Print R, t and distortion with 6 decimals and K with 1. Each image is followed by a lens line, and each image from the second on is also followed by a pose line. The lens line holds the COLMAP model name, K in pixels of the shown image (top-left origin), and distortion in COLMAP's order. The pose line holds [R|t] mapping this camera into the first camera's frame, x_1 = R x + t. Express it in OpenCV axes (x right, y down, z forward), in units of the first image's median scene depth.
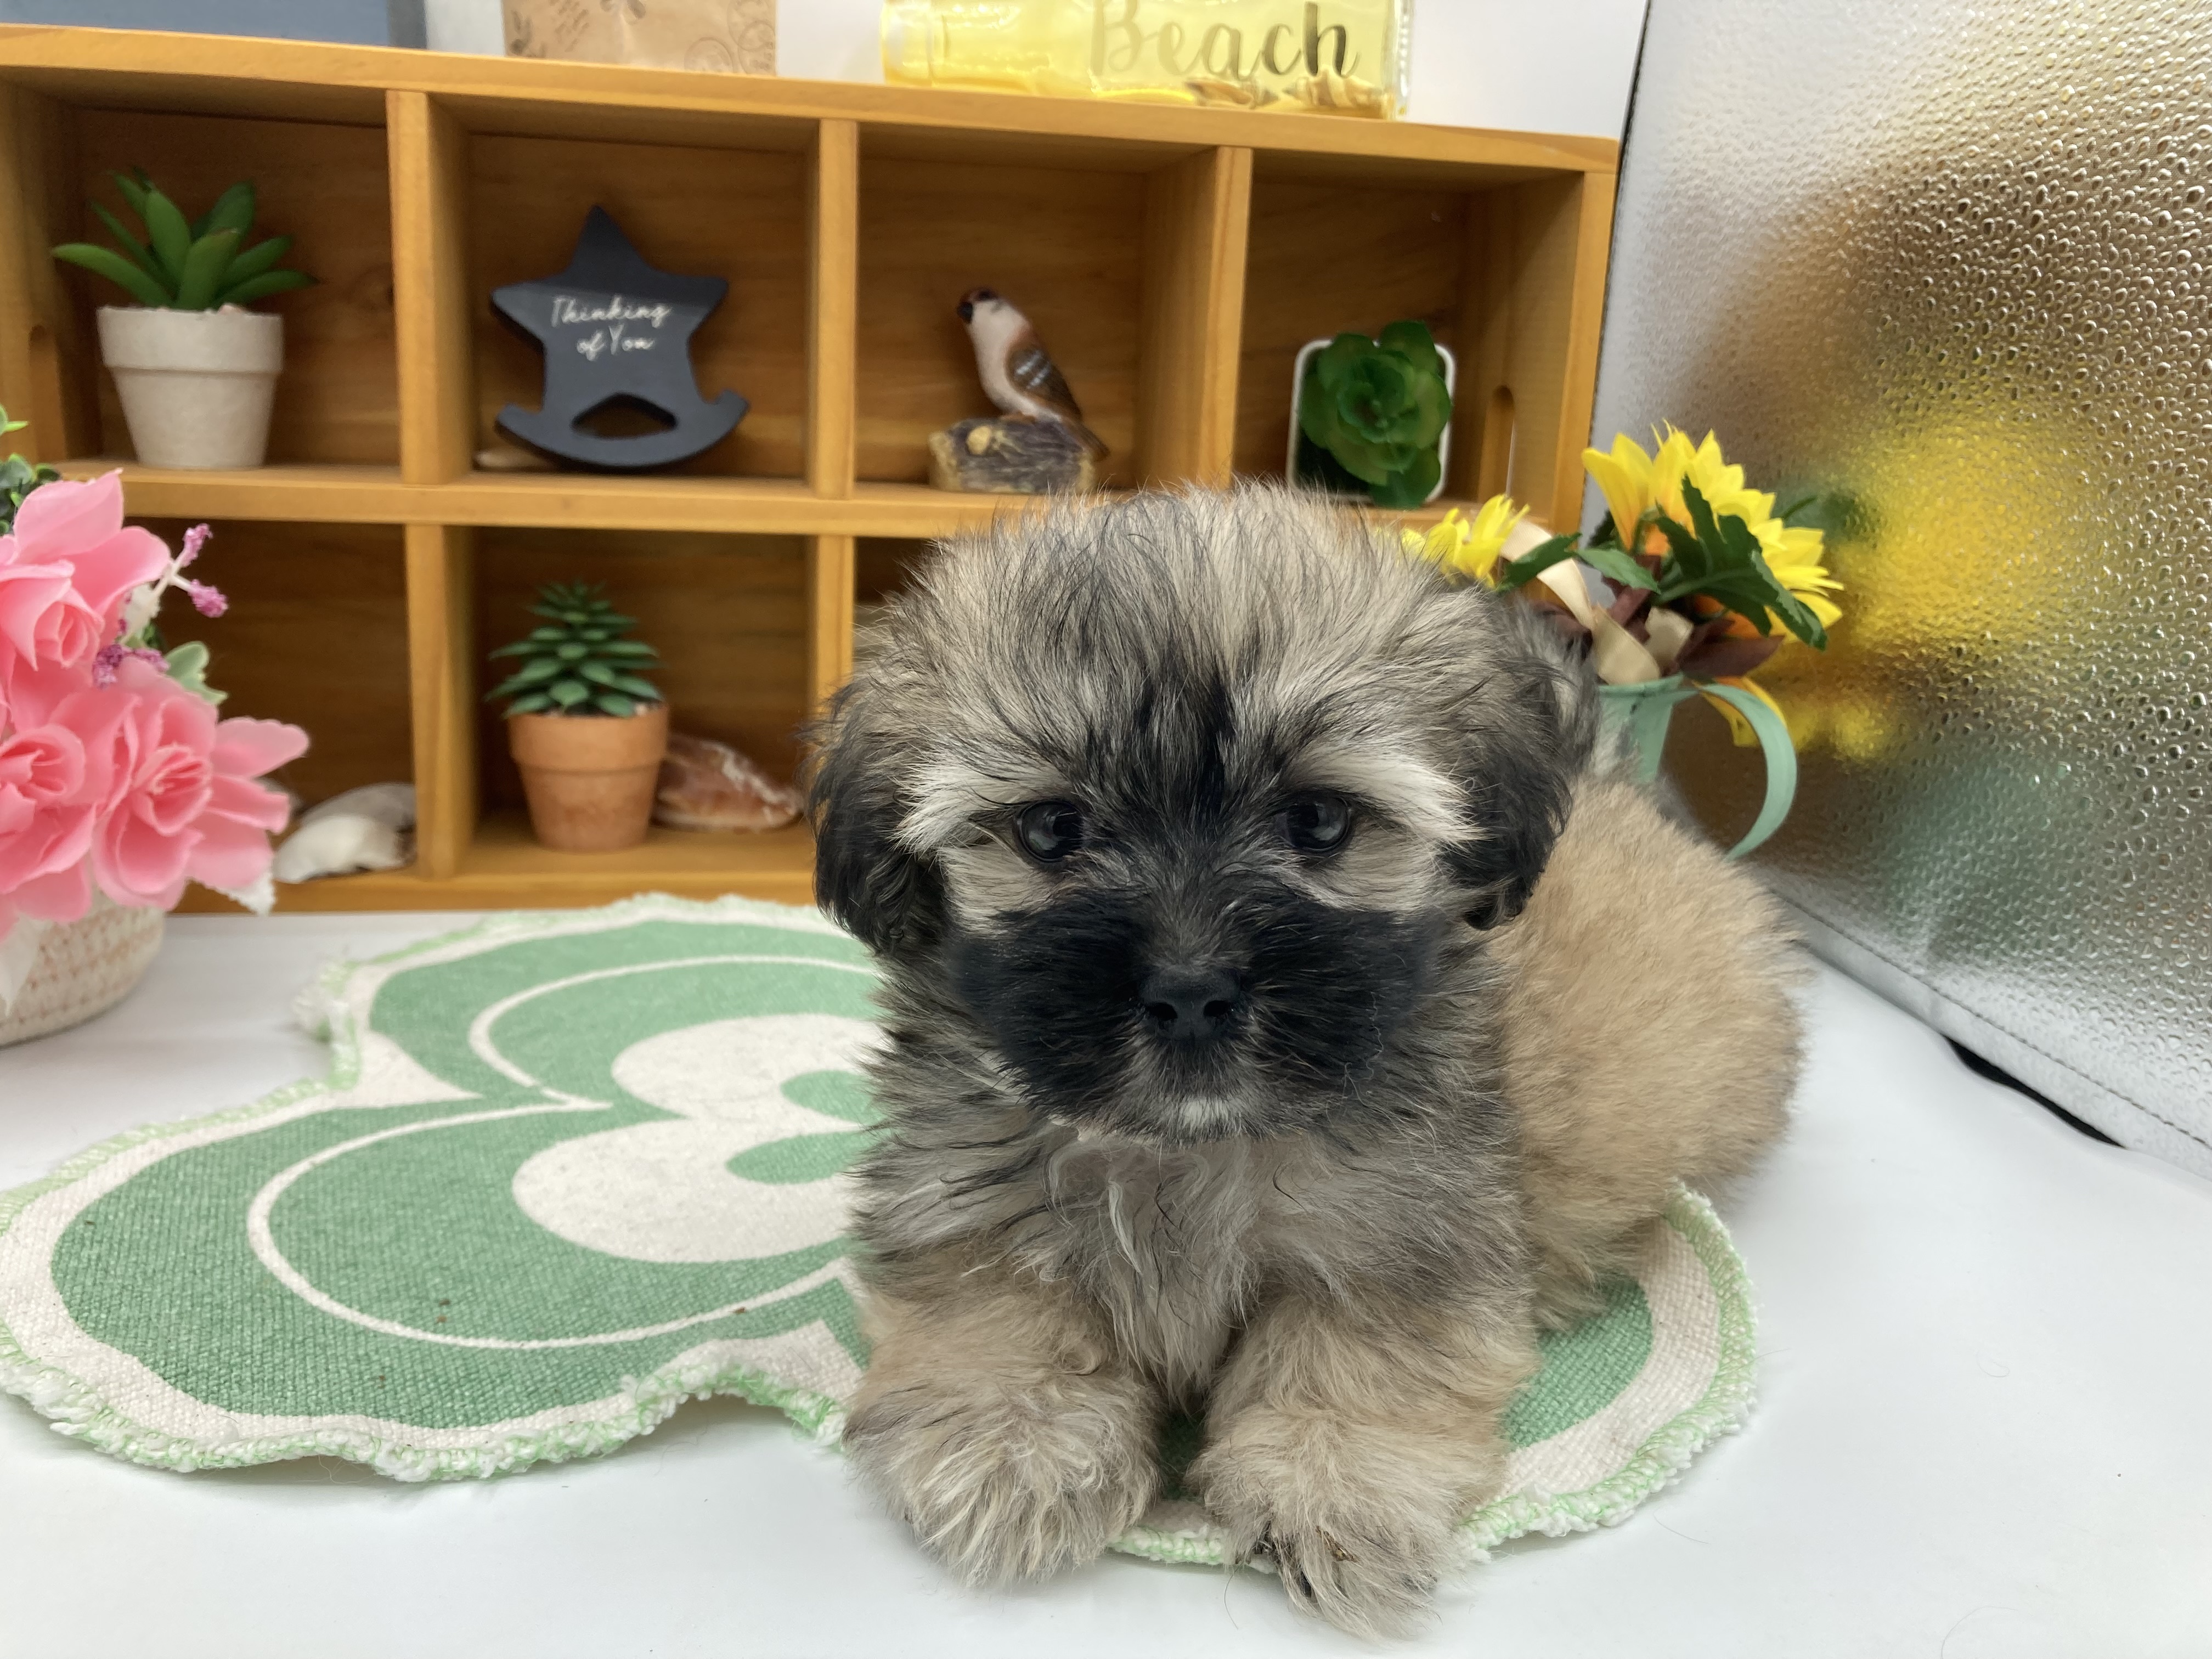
lens RADIAL K [[1739.0, 0, 1063.8], [0, 1739.0, 790.5], [0, 0, 1]] dist [-0.001159, 0.015187]
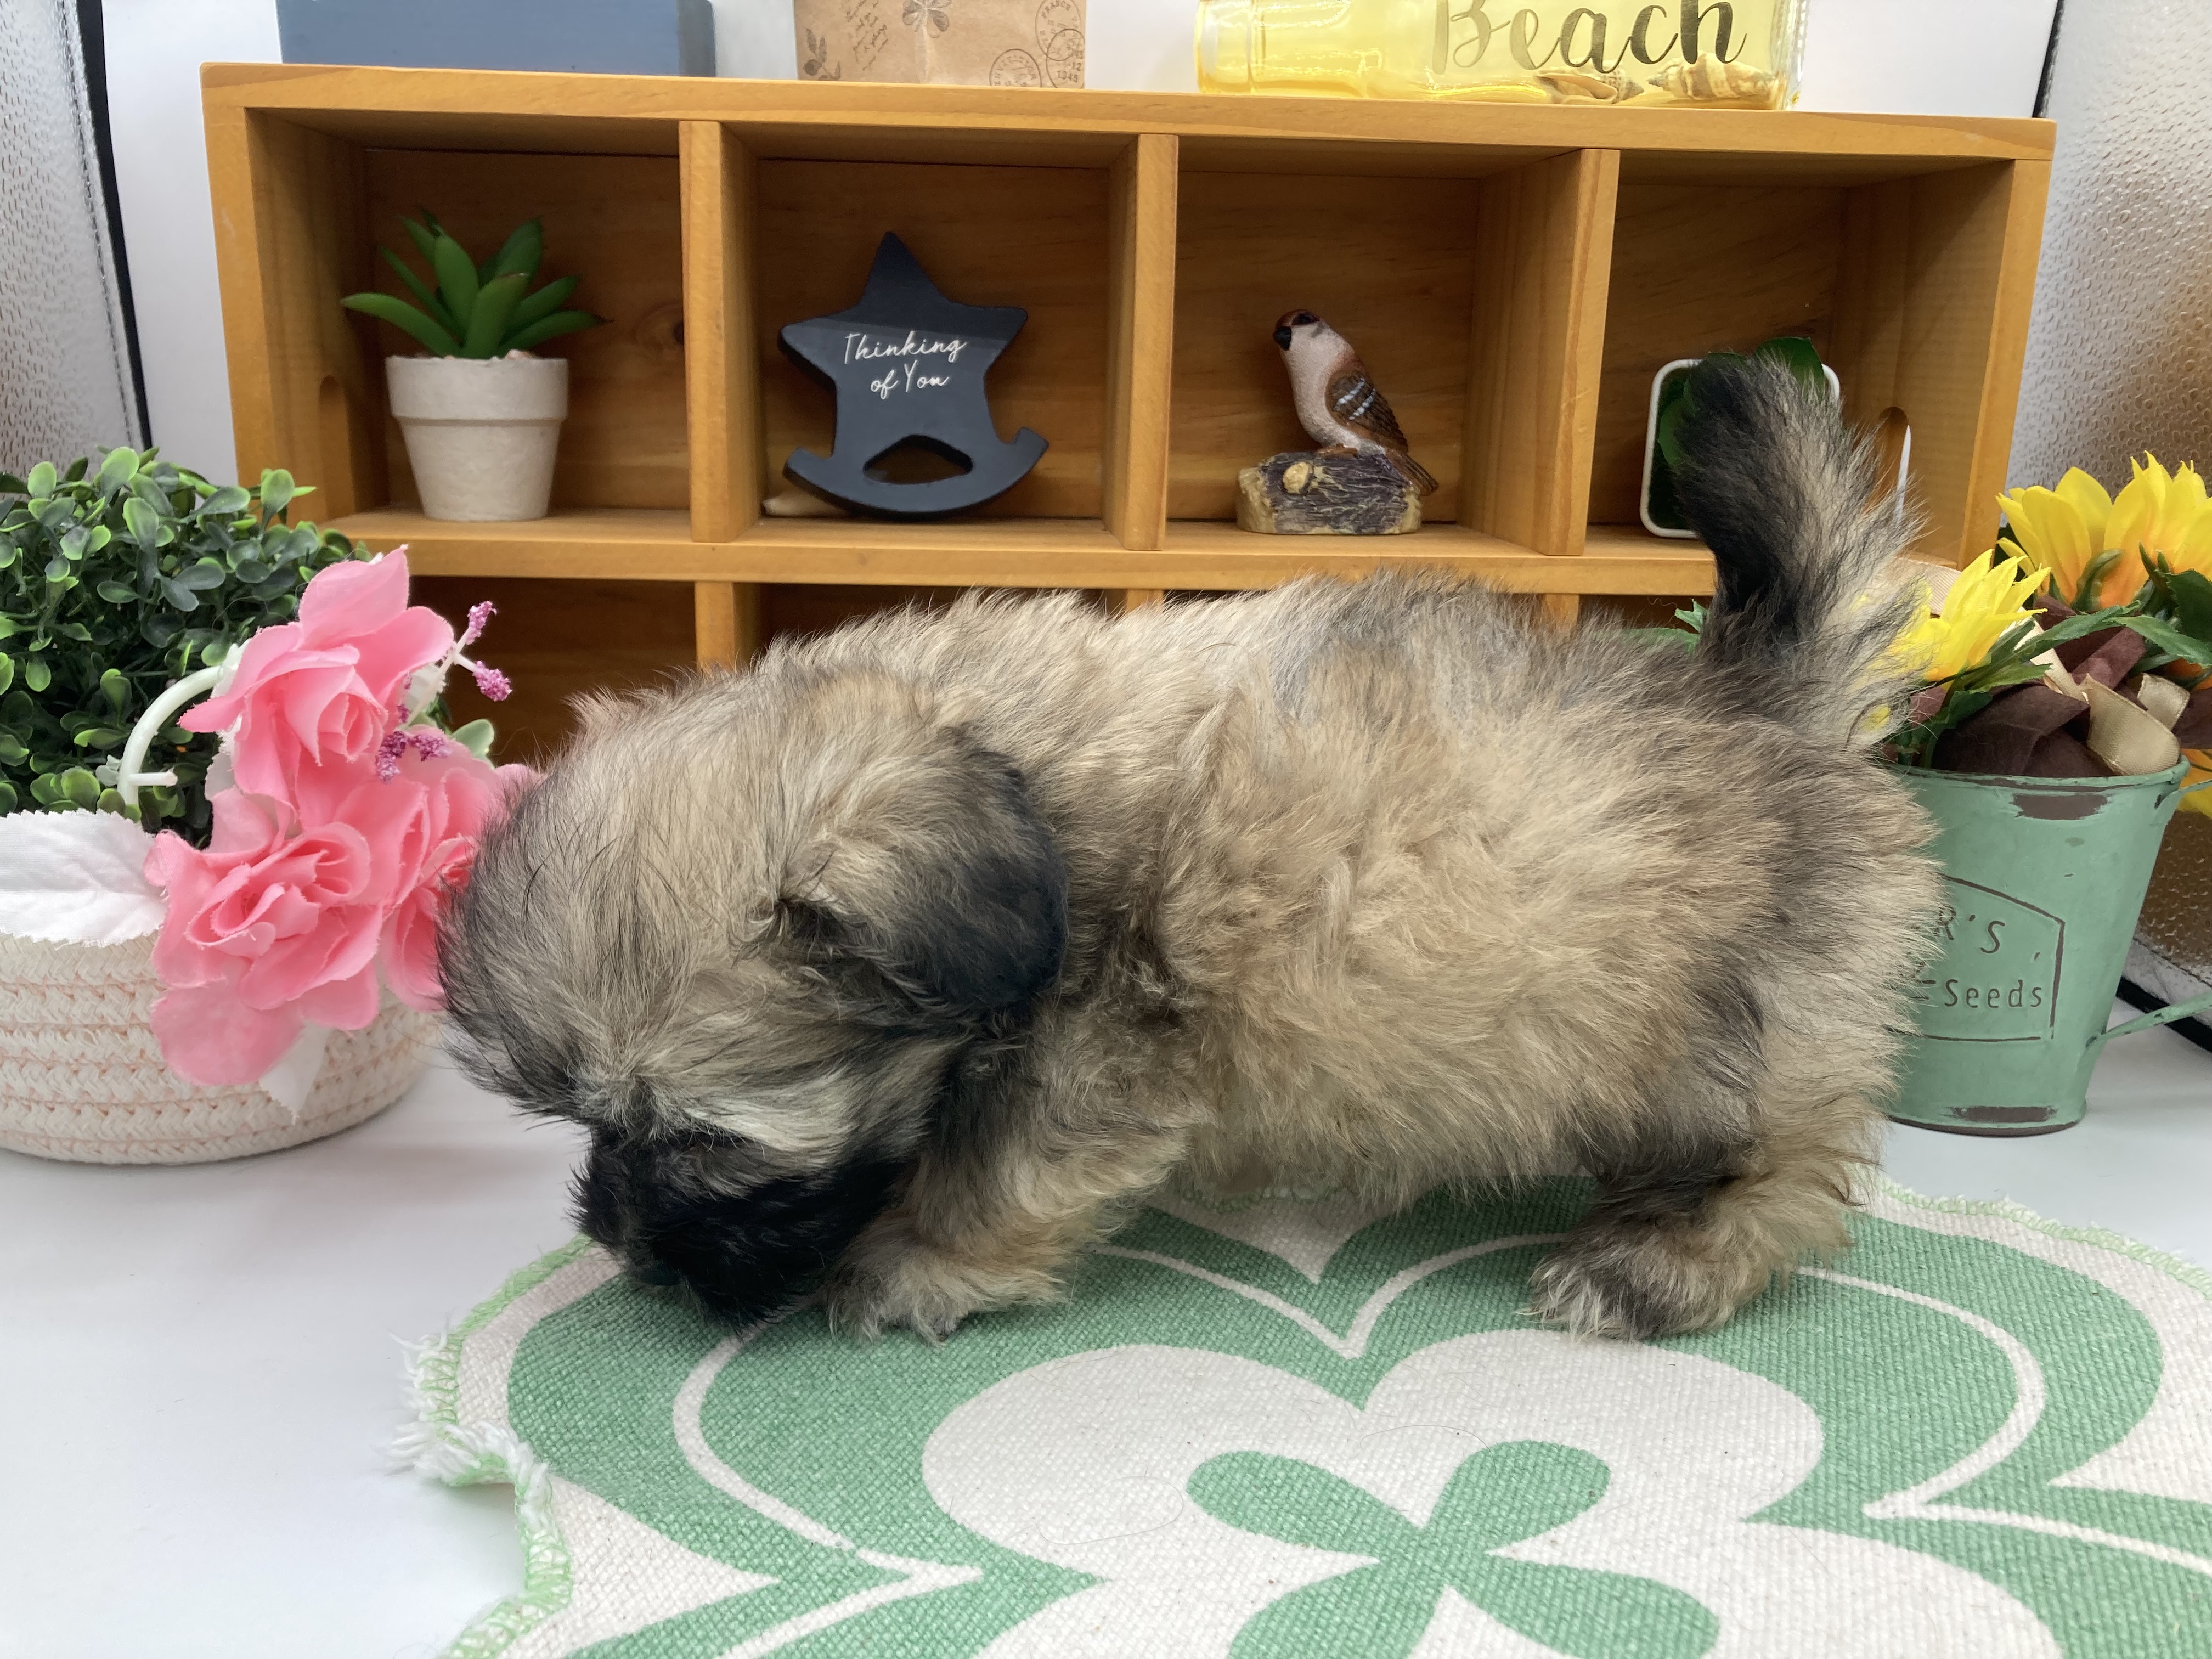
lens RADIAL K [[1739.0, 0, 1086.9], [0, 1739.0, 789.5], [0, 0, 1]] dist [-0.001159, 0.015187]
pose [[0.992276, 0.012155, -0.123451, -0.048135], [-0.010987, 0.999888, 0.010133, -0.051396], [0.123560, -0.008699, 0.992299, 0.089947]]
